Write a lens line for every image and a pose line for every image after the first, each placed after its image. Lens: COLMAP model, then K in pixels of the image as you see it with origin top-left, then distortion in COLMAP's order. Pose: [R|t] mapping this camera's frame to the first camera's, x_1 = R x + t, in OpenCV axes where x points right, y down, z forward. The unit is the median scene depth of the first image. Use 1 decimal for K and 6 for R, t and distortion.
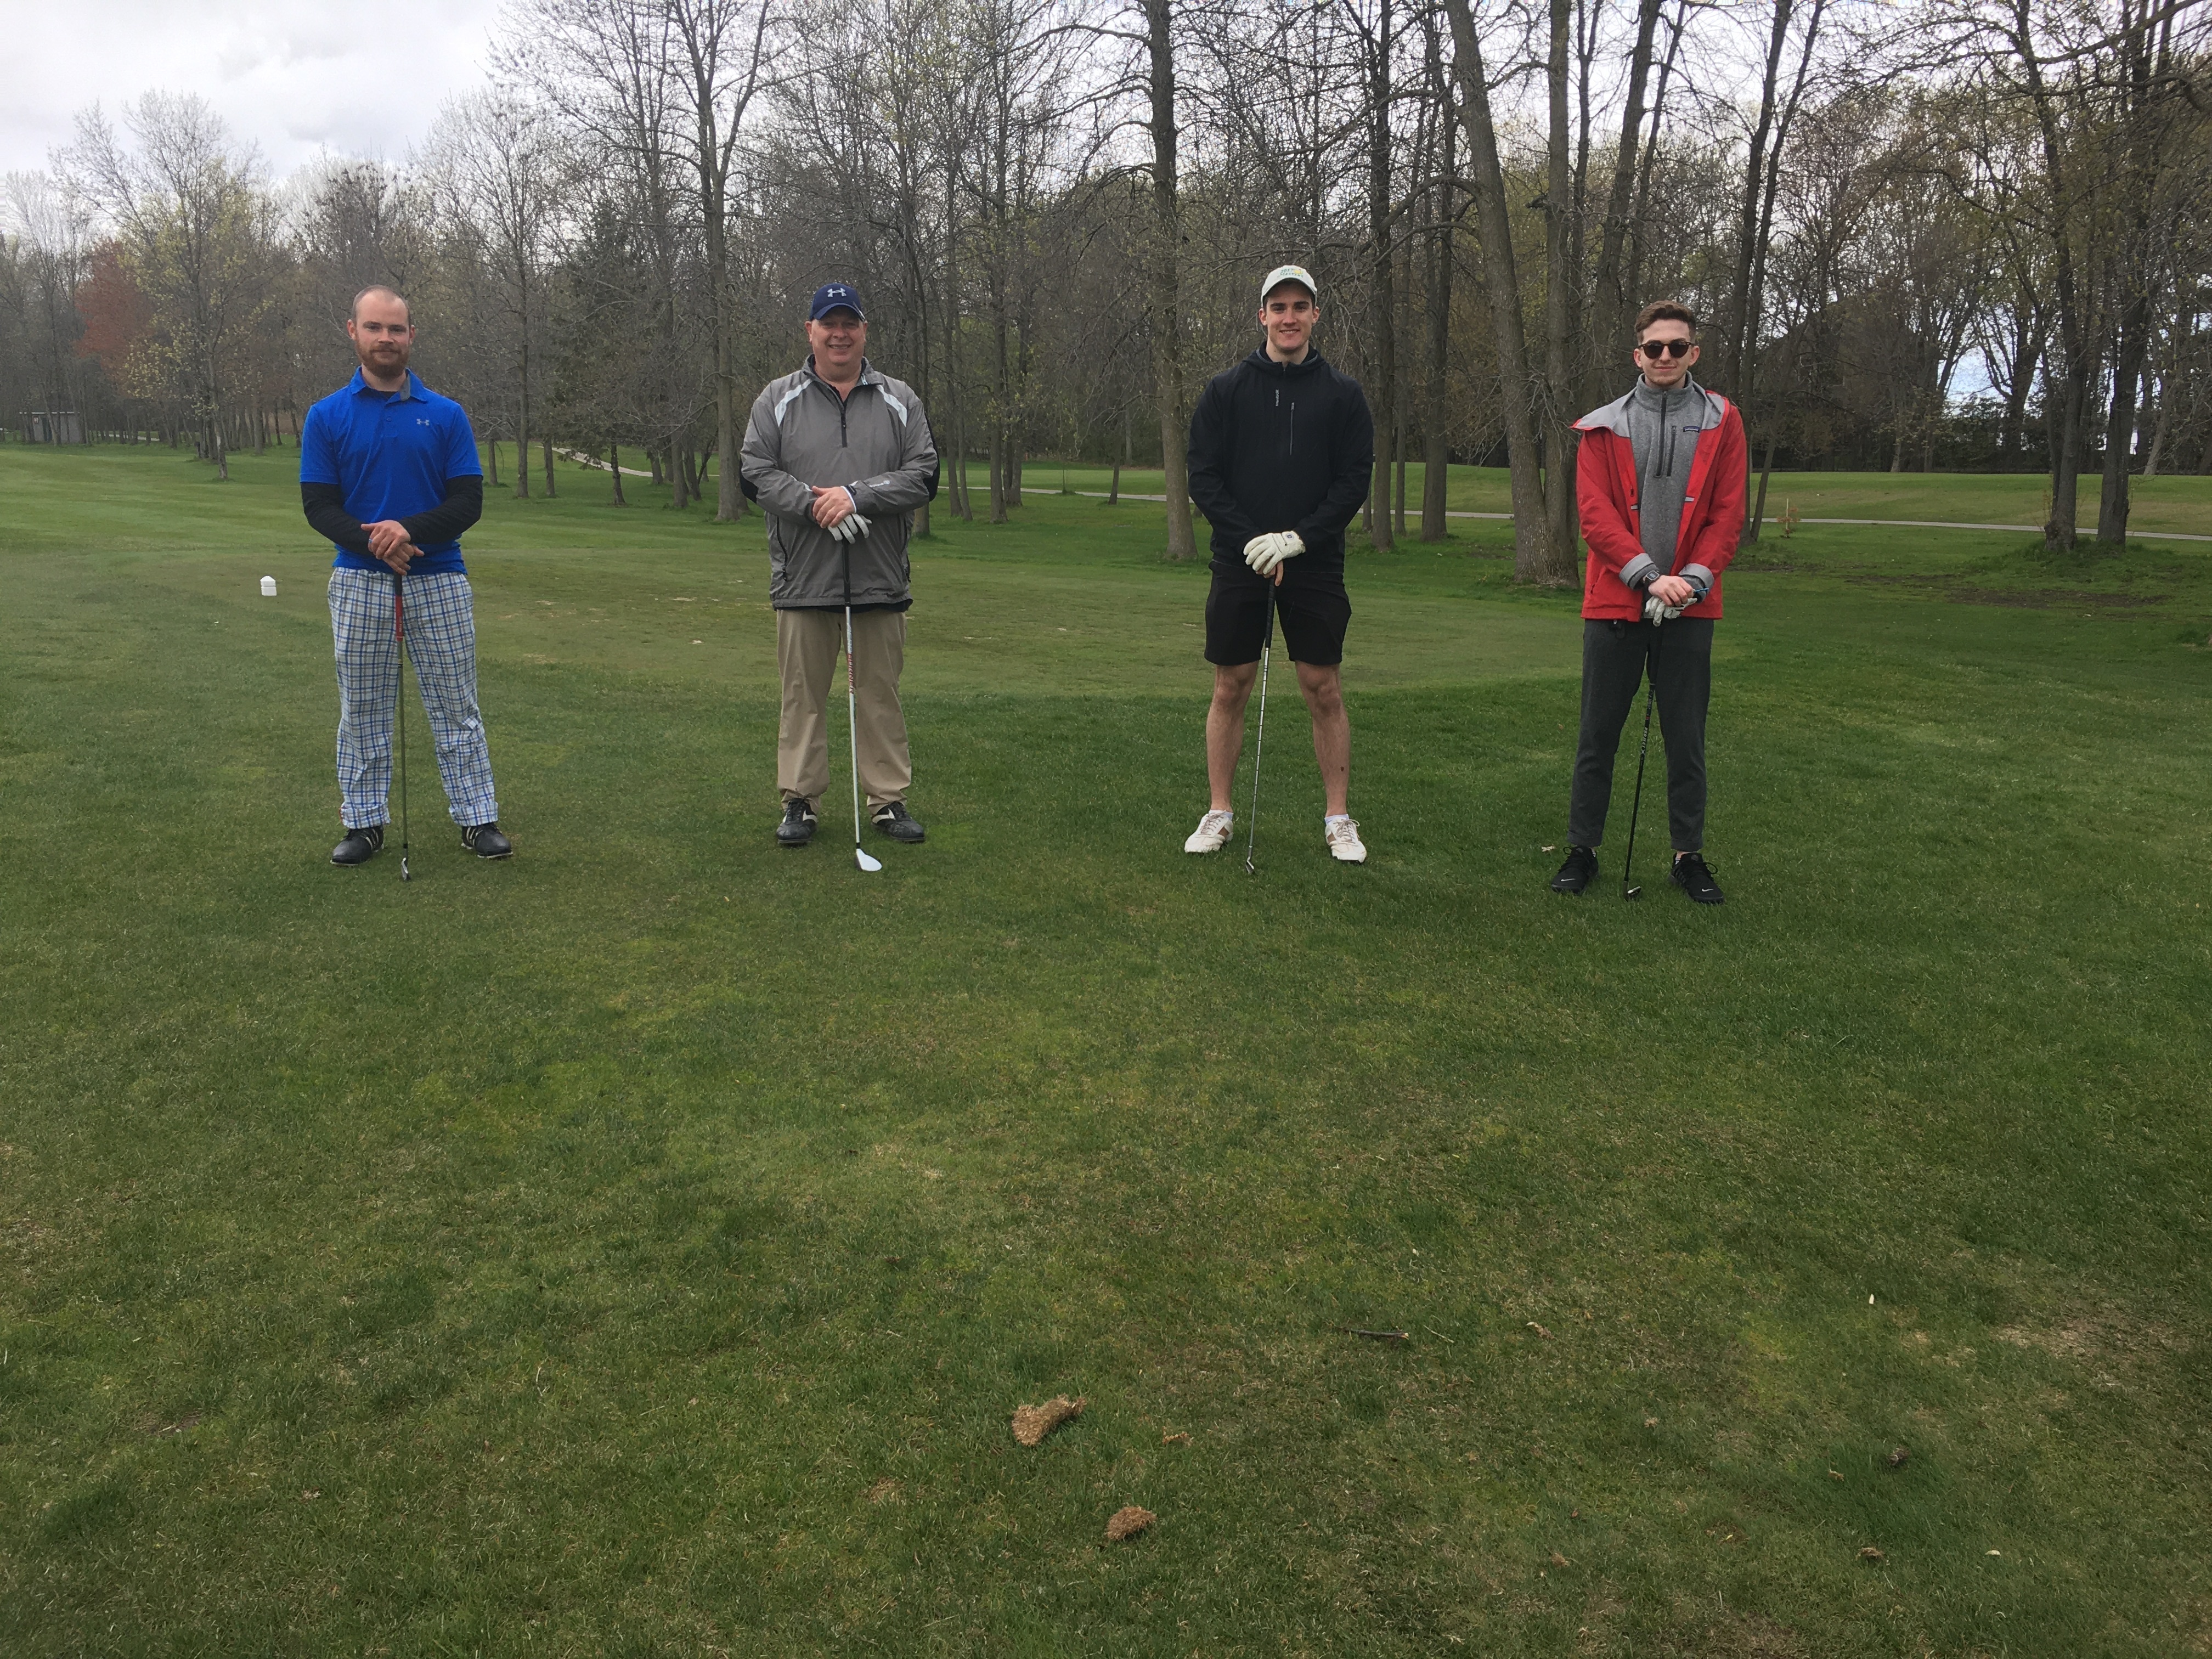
lens RADIAL K [[1891.4, 0, 1093.2], [0, 1891.4, 827.7], [0, 0, 1]] dist [0.079467, -0.118452]
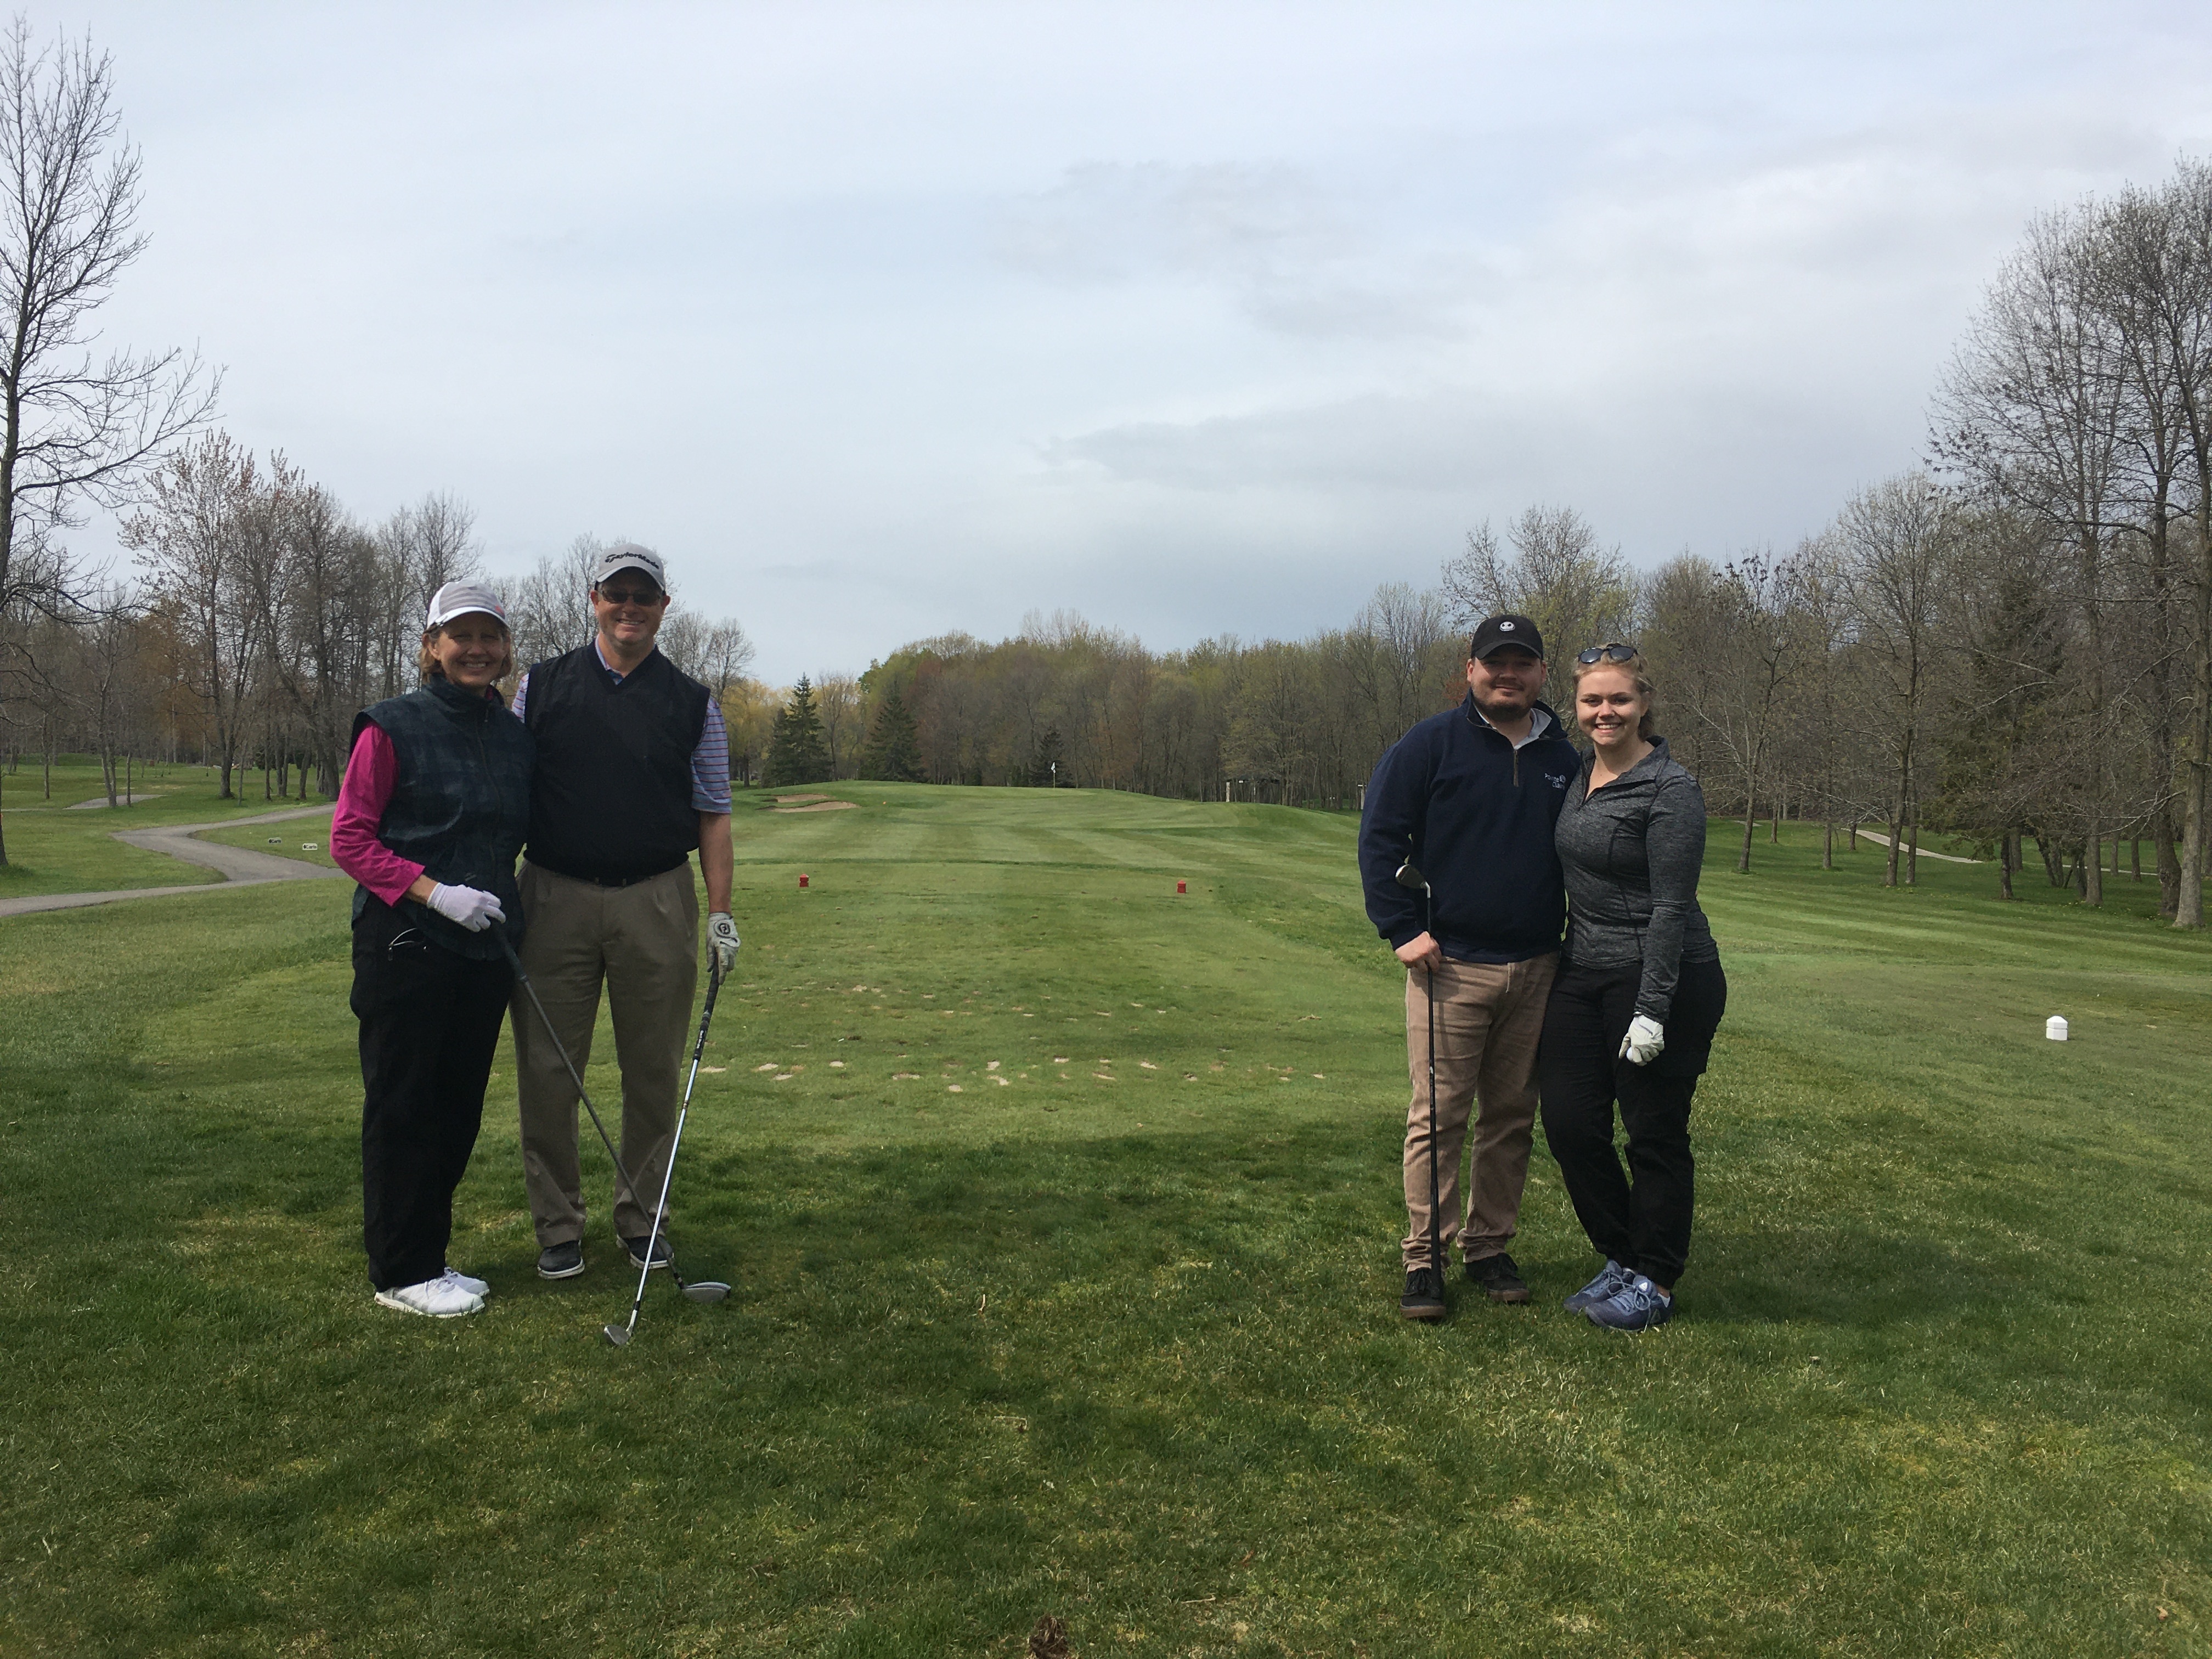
lens RADIAL K [[1890.3, 0, 1101.3], [0, 1890.3, 823.1], [0, 0, 1]] dist [0.082998, -0.131257]
pose [[0.814580, 0.029745, -0.579289, -0.088004], [-0.142059, 0.978501, -0.149517, -0.009339], [0.562387, 0.204086, 0.801292, 0.027018]]
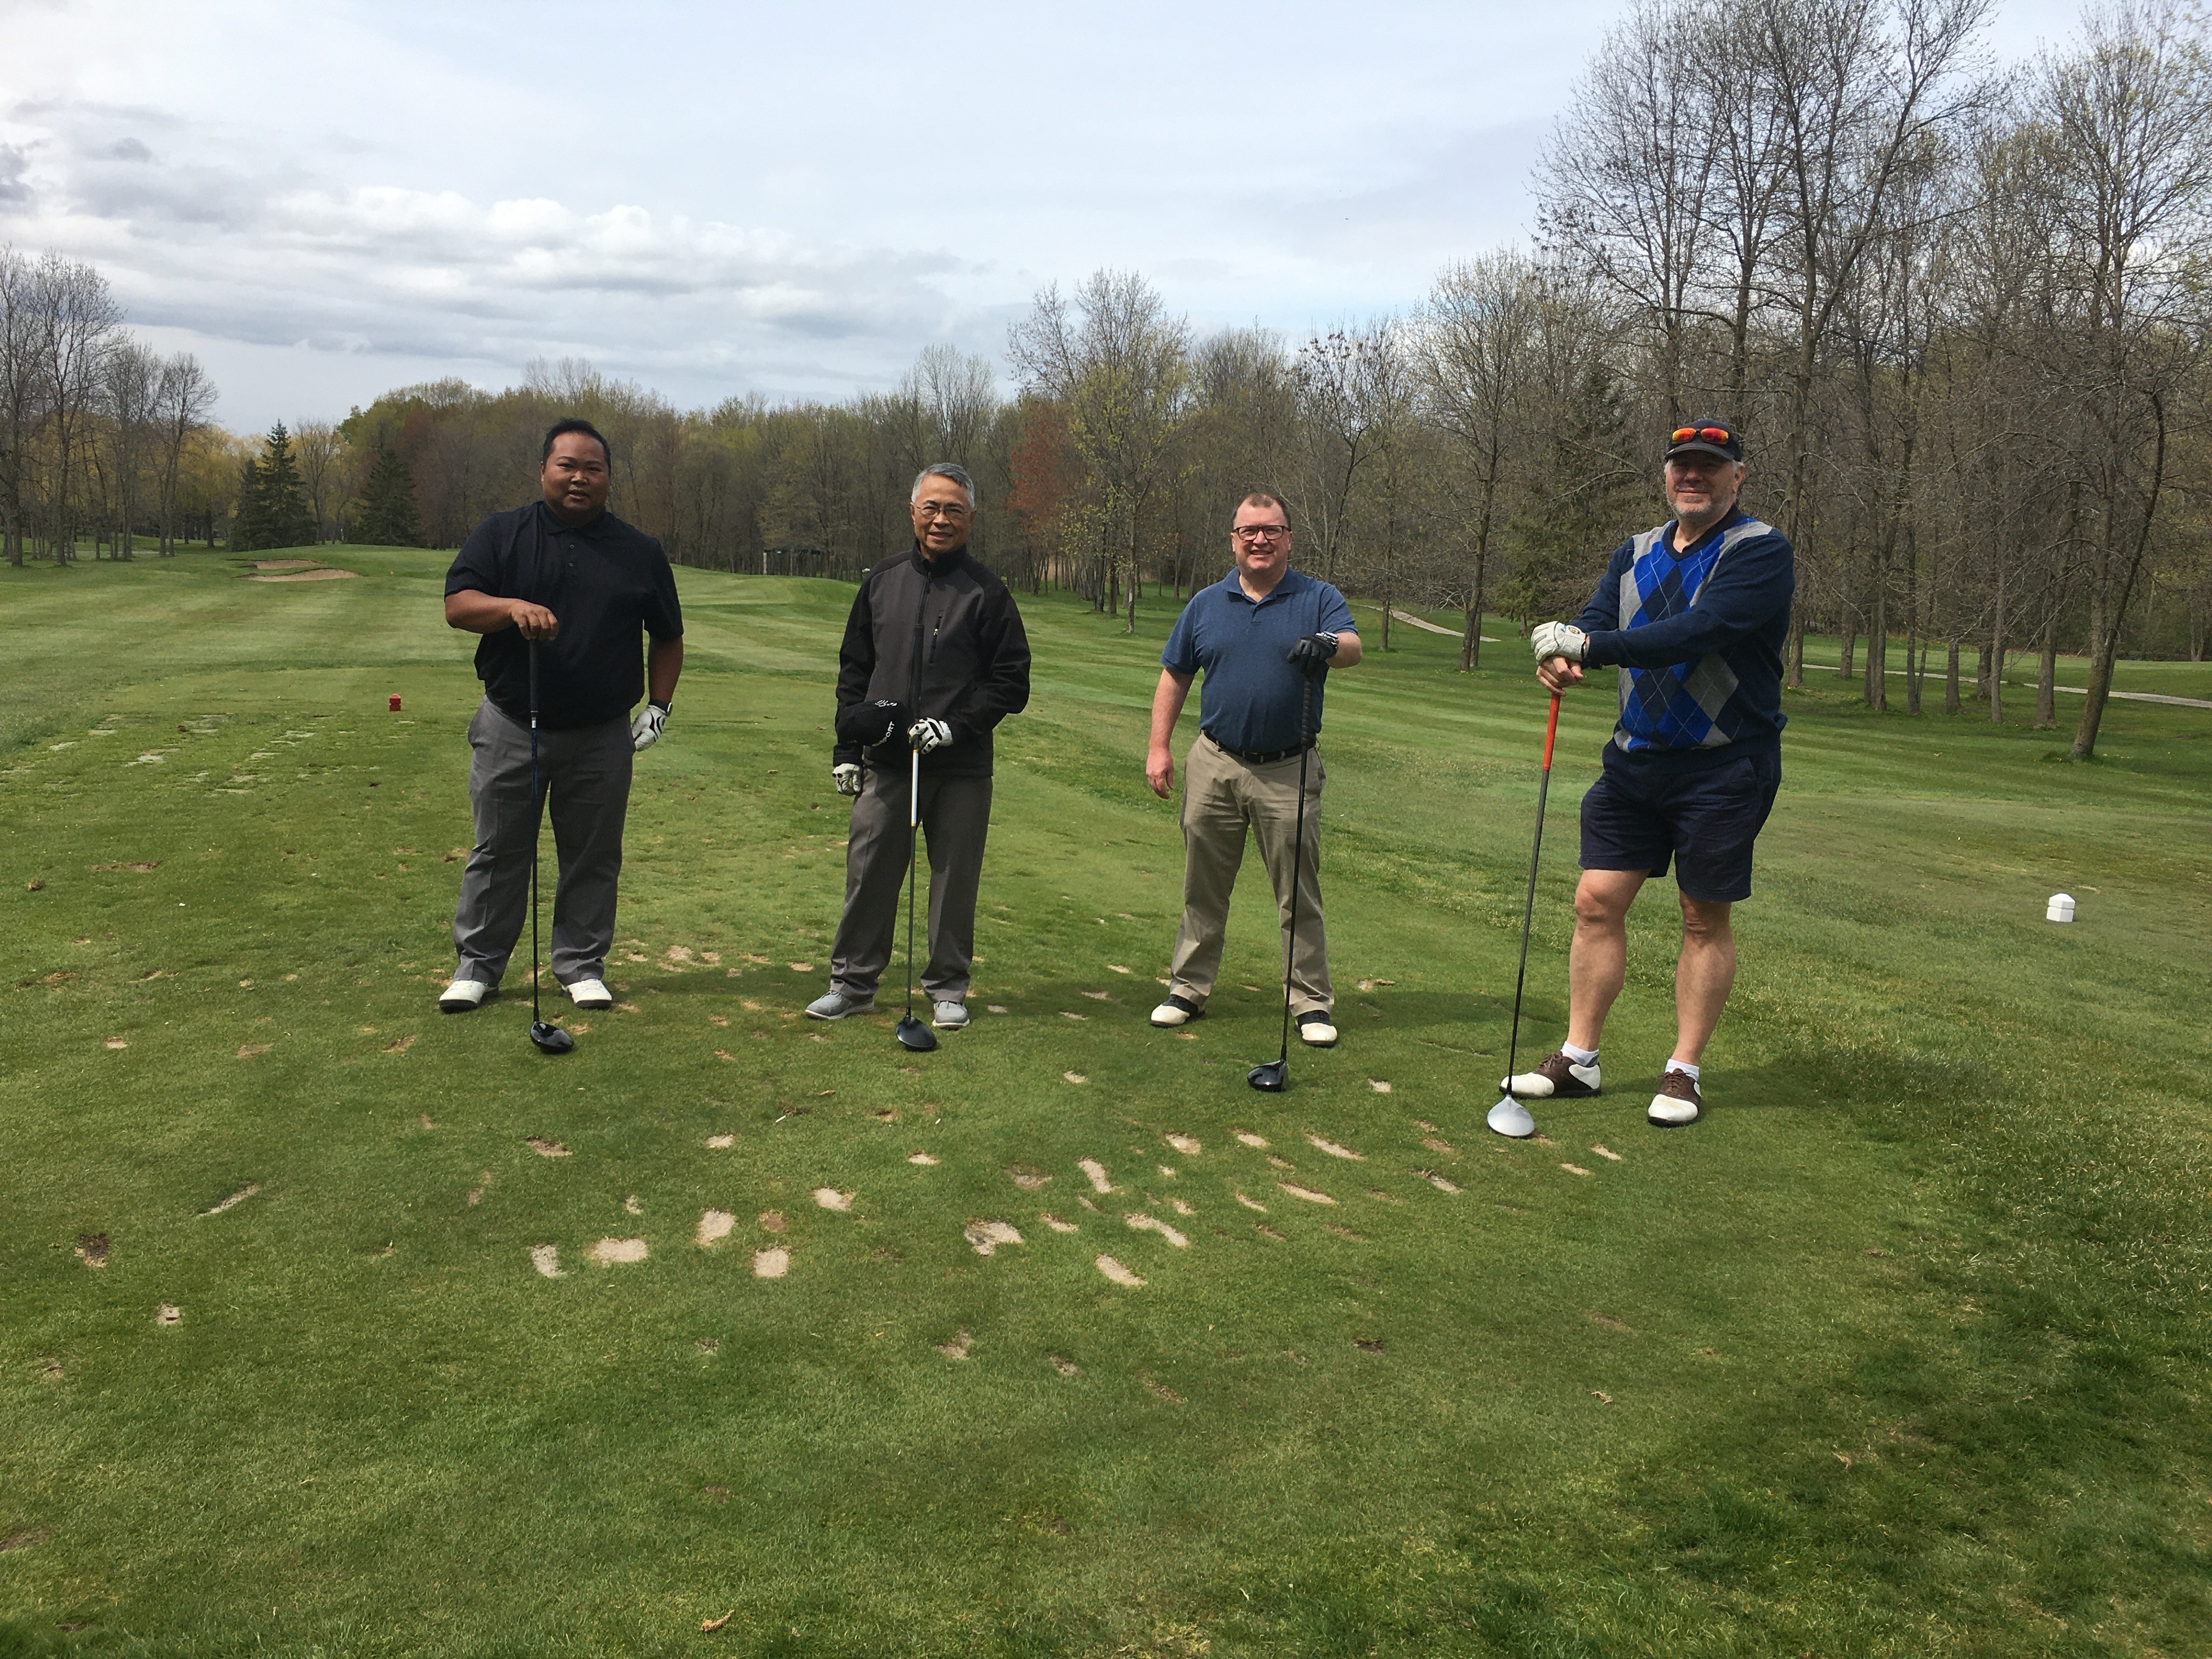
lens RADIAL K [[1891.4, 0, 1093.2], [0, 1891.4, 827.7], [0, 0, 1]] dist [0.079467, -0.118452]
pose [[0.930995, 0.080955, -0.355942, -0.156665], [-0.108802, 0.992318, -0.058888, -0.023026], [0.348440, 0.093551, 0.932651, 0.068235]]
